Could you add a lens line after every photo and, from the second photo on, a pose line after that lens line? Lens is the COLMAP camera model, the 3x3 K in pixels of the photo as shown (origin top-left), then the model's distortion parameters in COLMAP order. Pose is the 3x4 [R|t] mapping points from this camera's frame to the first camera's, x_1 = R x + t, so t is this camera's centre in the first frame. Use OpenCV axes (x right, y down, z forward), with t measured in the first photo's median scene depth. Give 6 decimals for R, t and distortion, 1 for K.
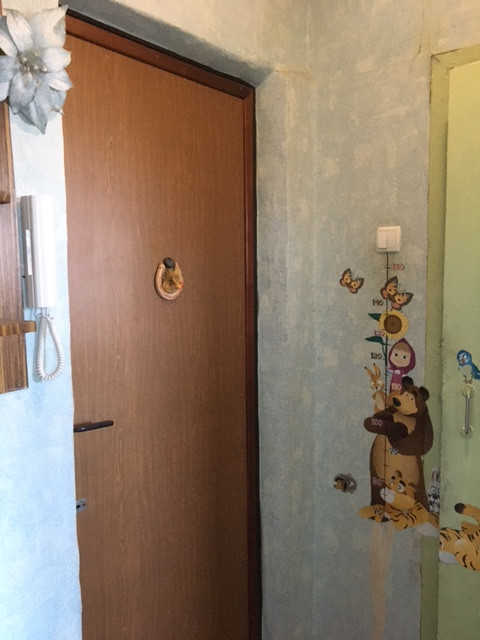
lens RADIAL K [[535.4, 0, 241.5], [0, 535.4, 322.4], [0, 0, 1]] dist [0.084767, -0.124257]
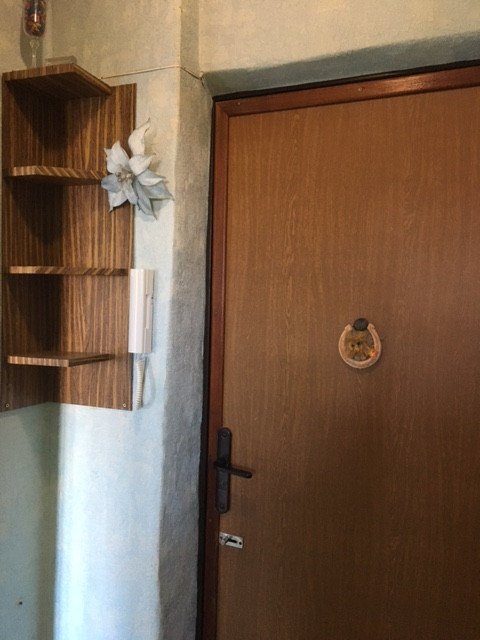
lens RADIAL K [[535.4, 0, 246.0], [0, 535.4, 319.7], [0, 0, 1]] dist [0.084767, -0.124257]
pose [[0.237800, 0.075042, -0.968411, 0.652054], [-0.127512, 0.990794, 0.045465, -0.137044], [0.962908, 0.112672, 0.245180, 0.637260]]
